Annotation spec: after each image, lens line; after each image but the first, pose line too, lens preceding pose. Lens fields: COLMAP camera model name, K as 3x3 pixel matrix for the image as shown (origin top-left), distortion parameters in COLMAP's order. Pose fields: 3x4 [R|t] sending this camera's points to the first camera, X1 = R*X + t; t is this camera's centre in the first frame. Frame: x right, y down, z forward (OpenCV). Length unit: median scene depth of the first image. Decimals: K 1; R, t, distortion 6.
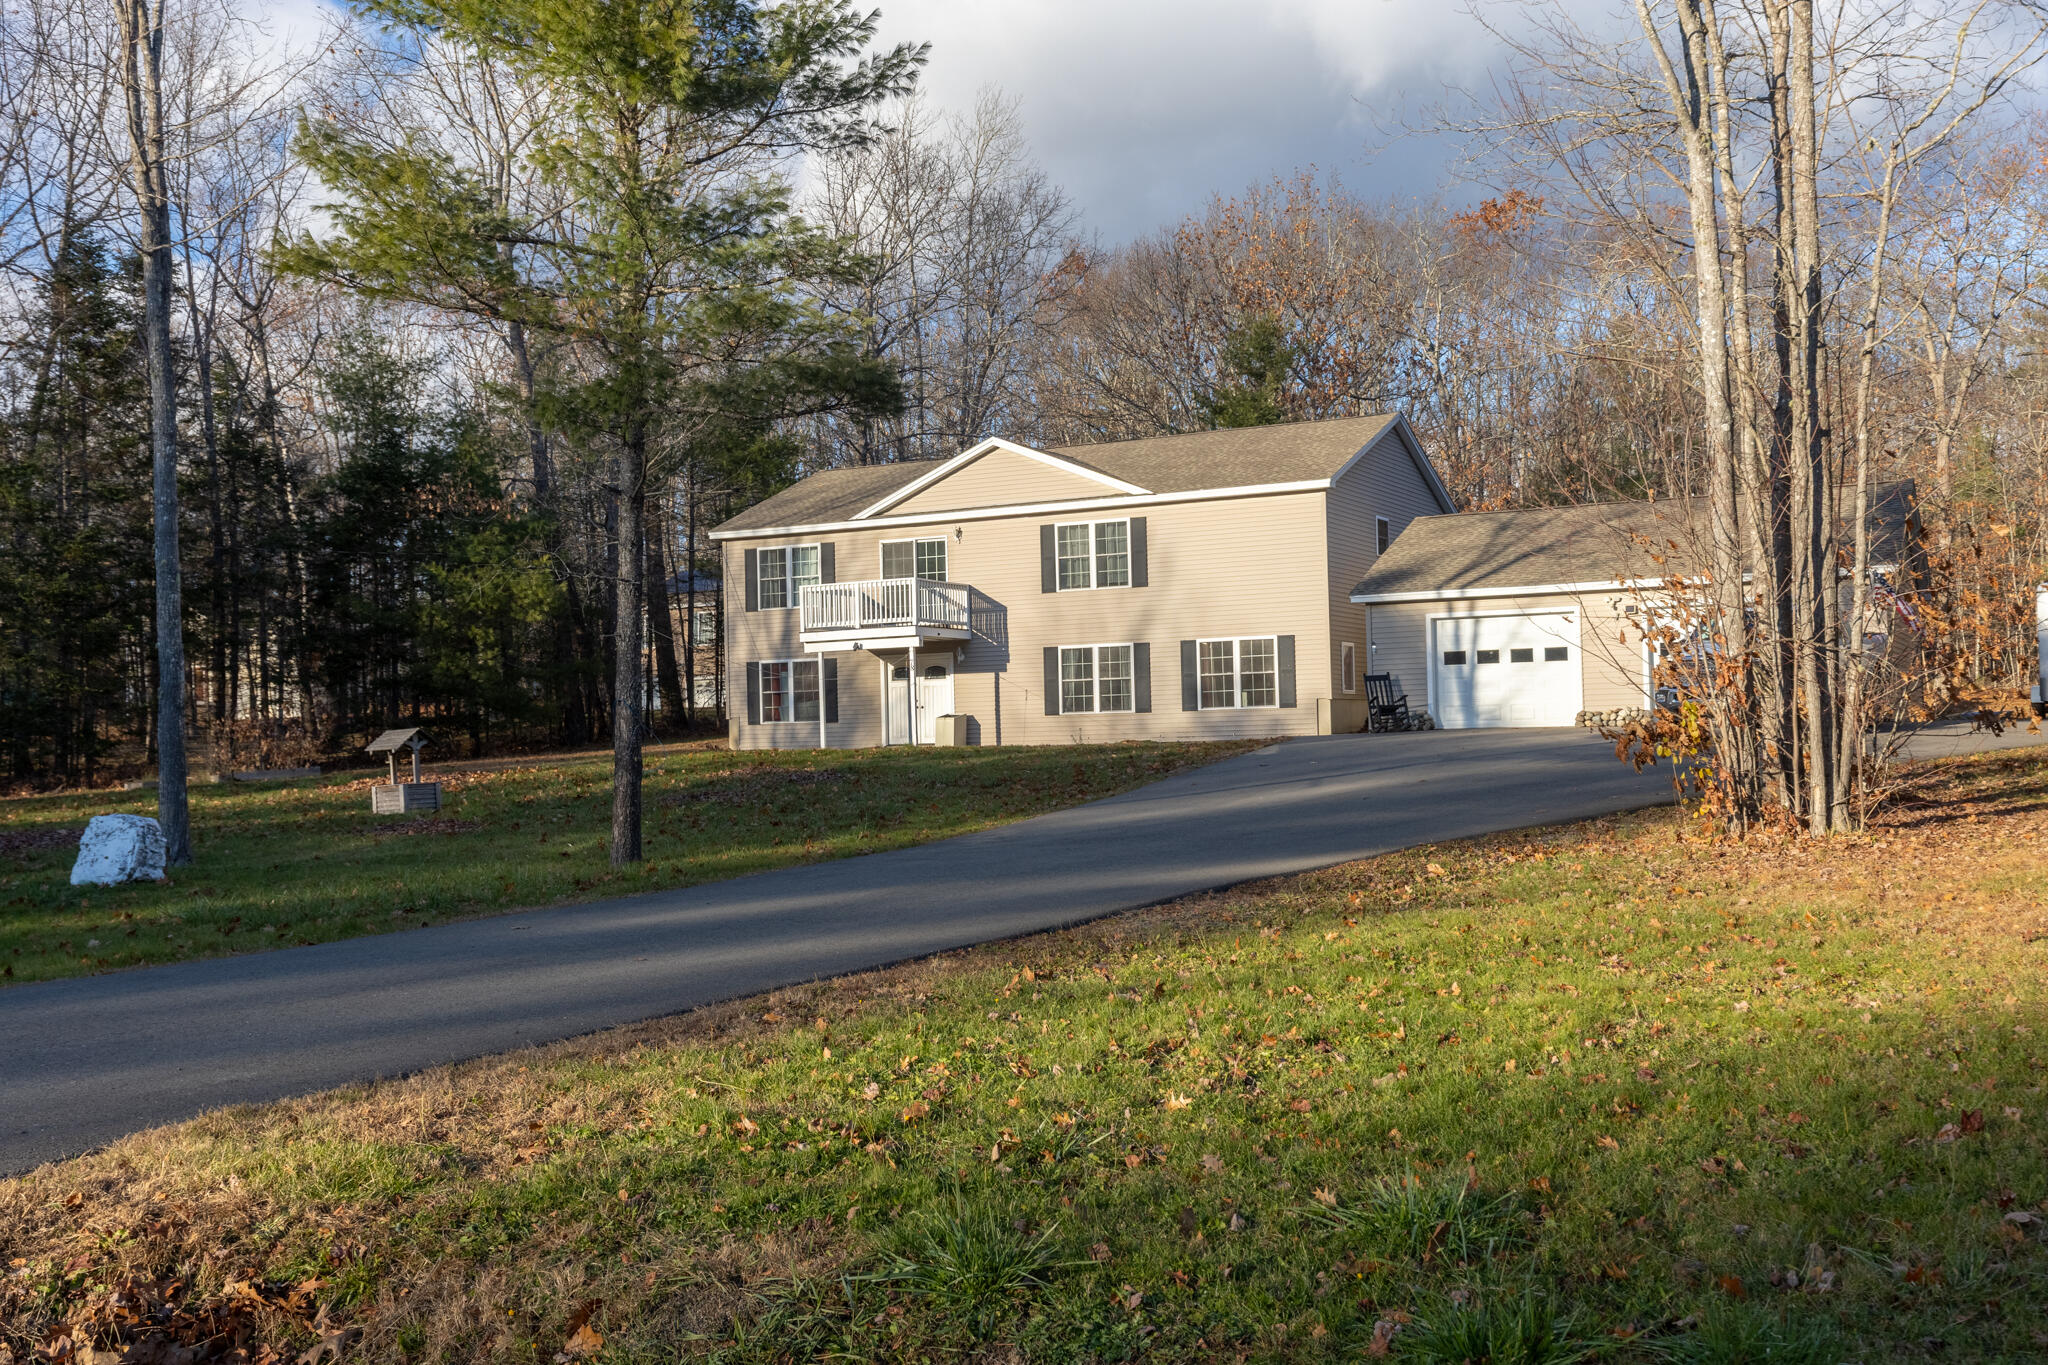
lens RADIAL K [[2048.3, 0, 1041.9], [0, 2048.3, 680.1], [0, 0, 1]] dist [0.020886, 0.000000]
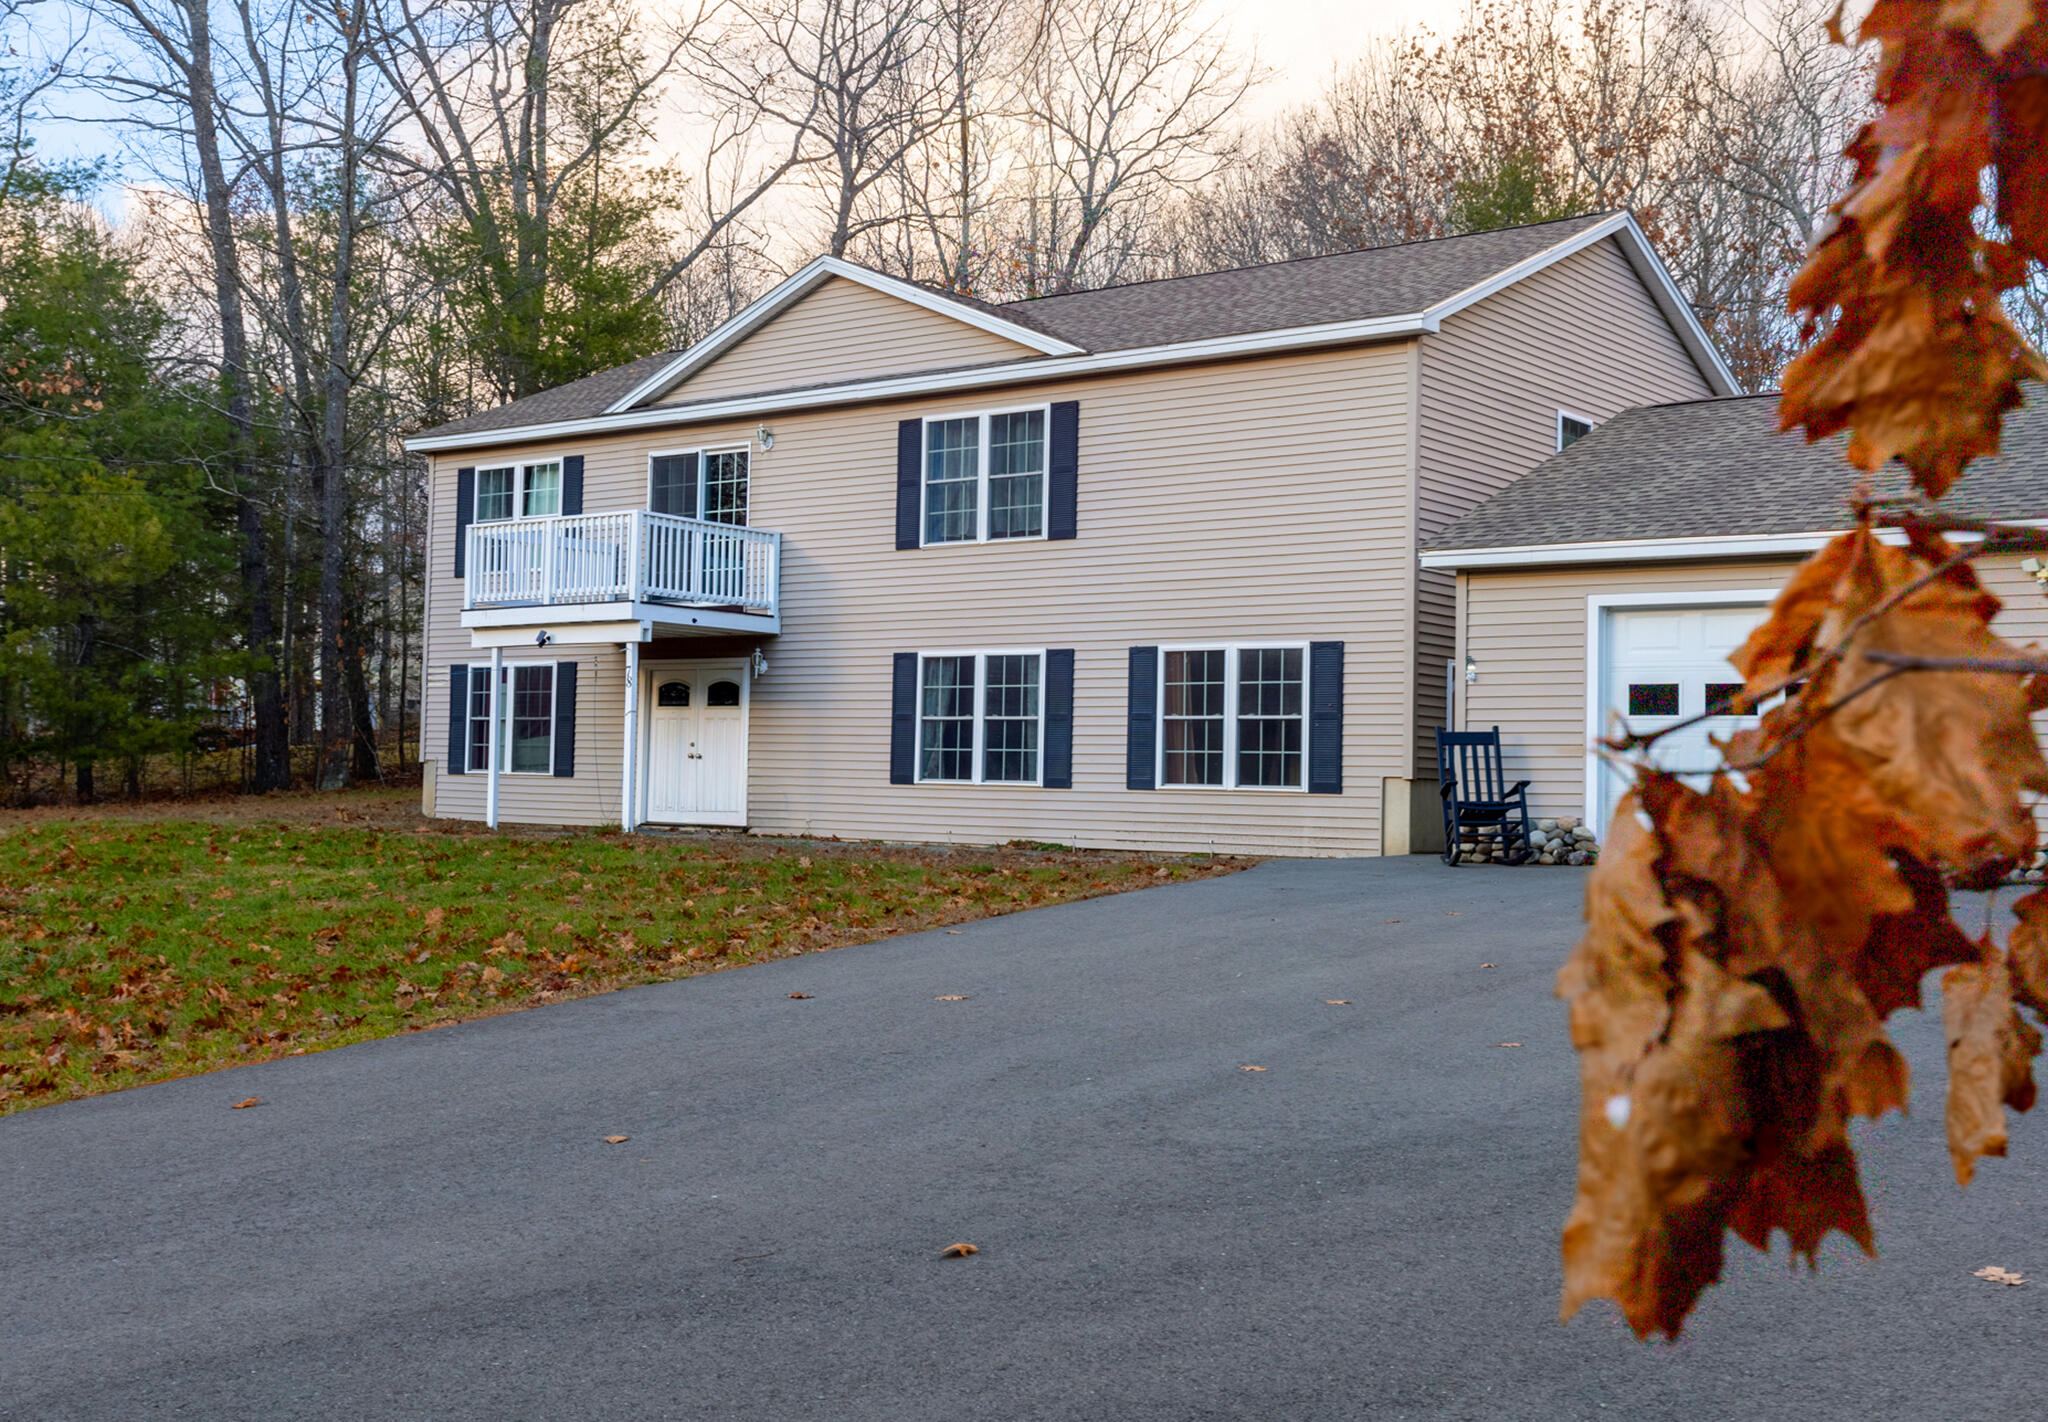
lens RADIAL K [[2240.6, 0, 1009.2], [0, 2240.6, 693.4], [0, 0, 1]] dist [-0.024741, 0.000000]
pose [[0.985052, 0.038833, -0.167822, 0.133095], [-0.040604, 0.999150, -0.007132, -0.002949], [0.167402, 0.013840, 0.985792, 0.465278]]
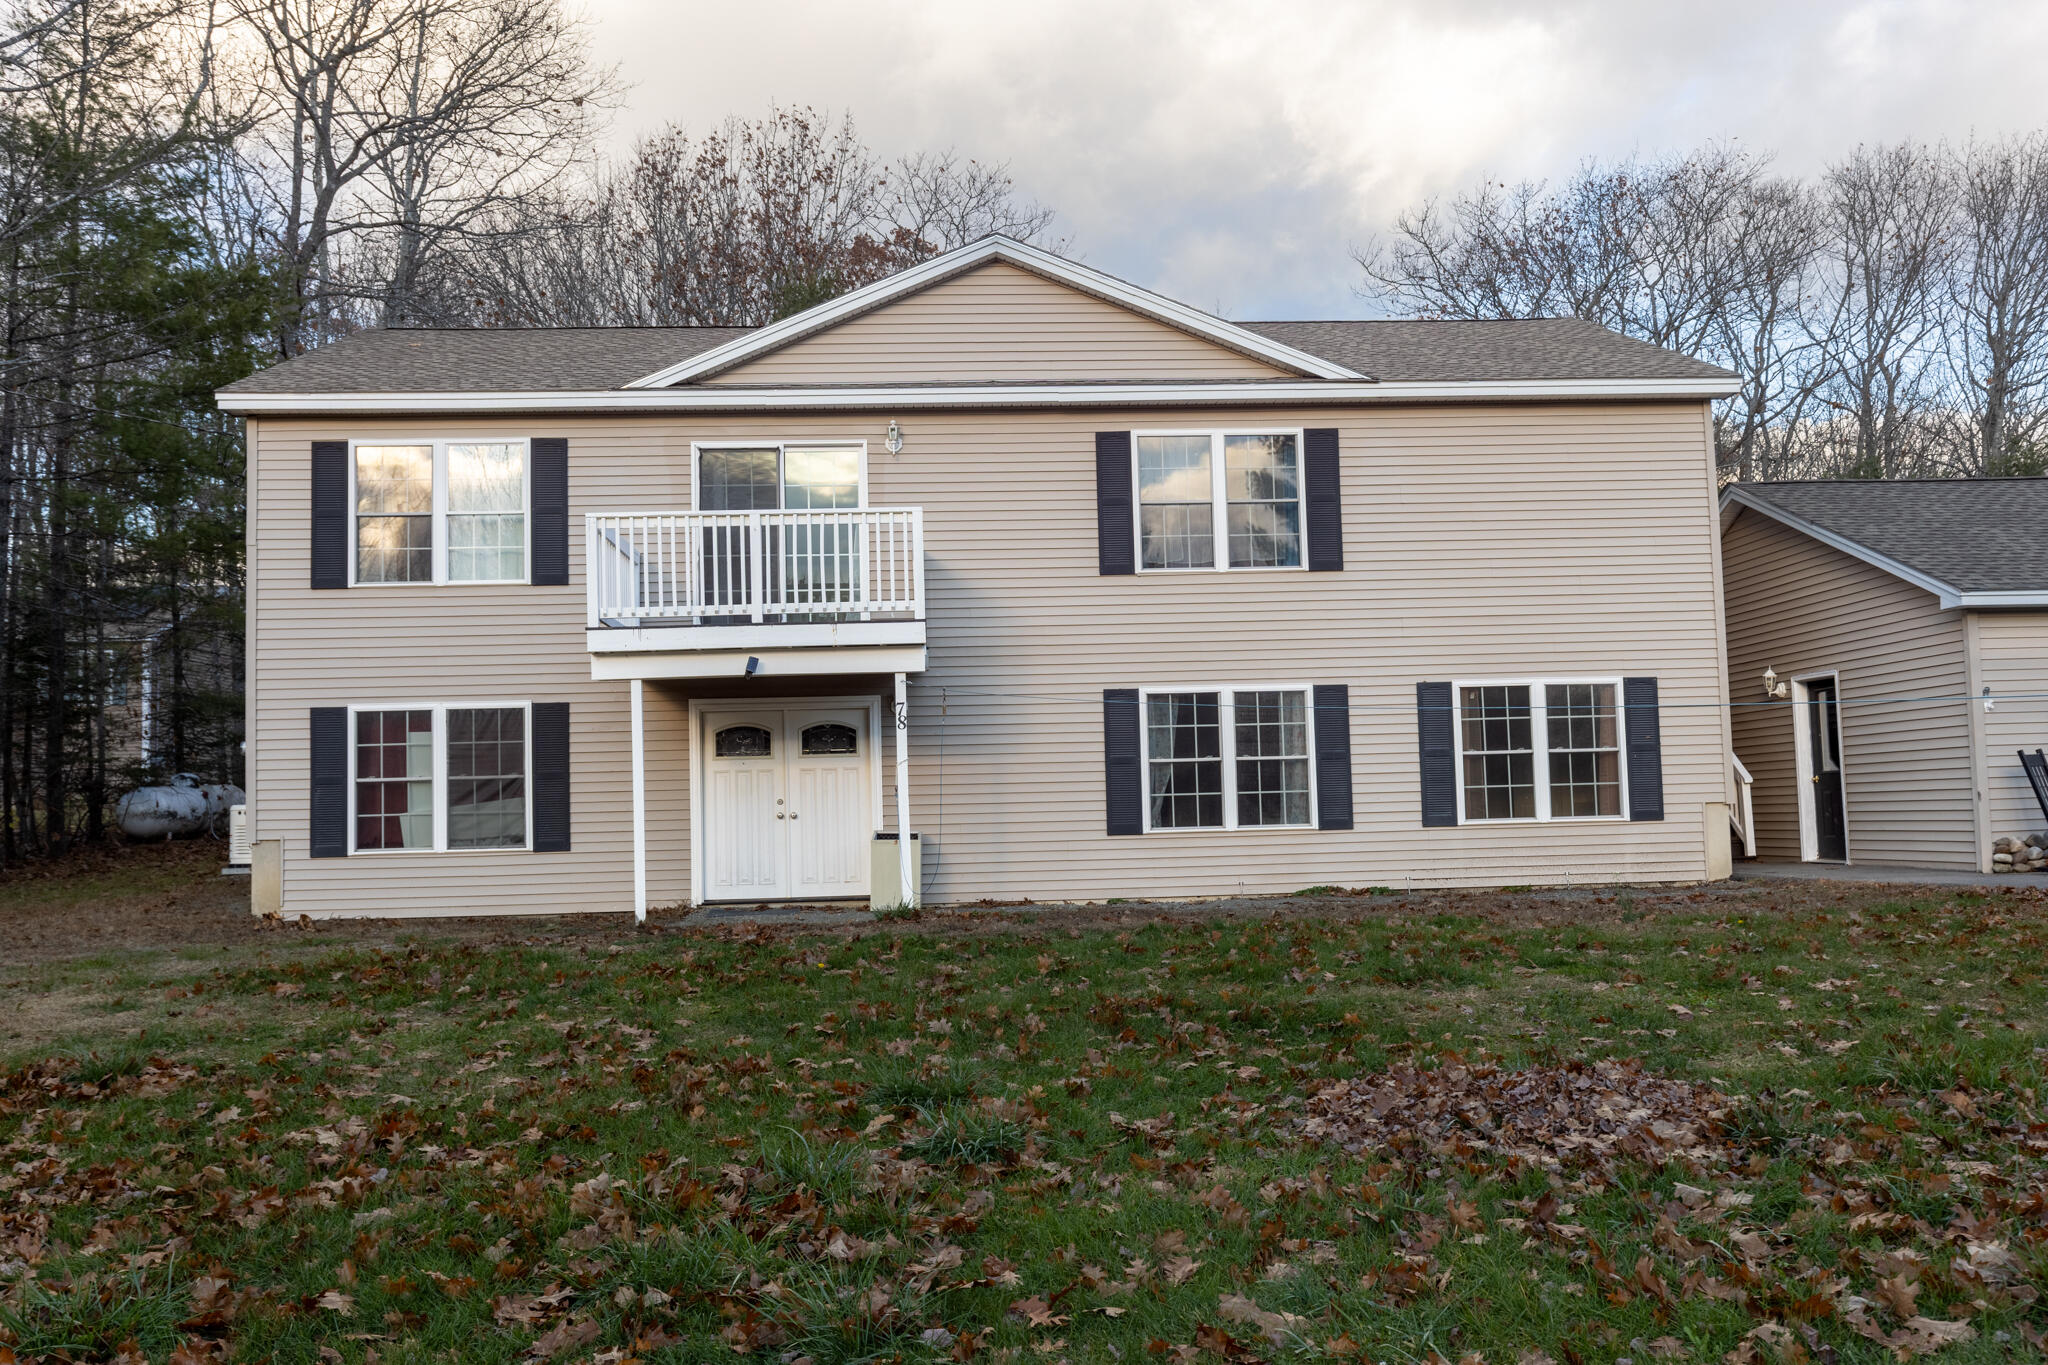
lens RADIAL K [[1804.9, 0, 995.7], [0, 1804.9, 704.5], [0, 0, 1]] dist [-0.019605, 0.040093]
pose [[0.846722, 0.035591, 0.530844, -0.253563], [-0.009886, 0.998640, -0.051187, 0.009445], [-0.531944, 0.038093, 0.845922, 0.698447]]
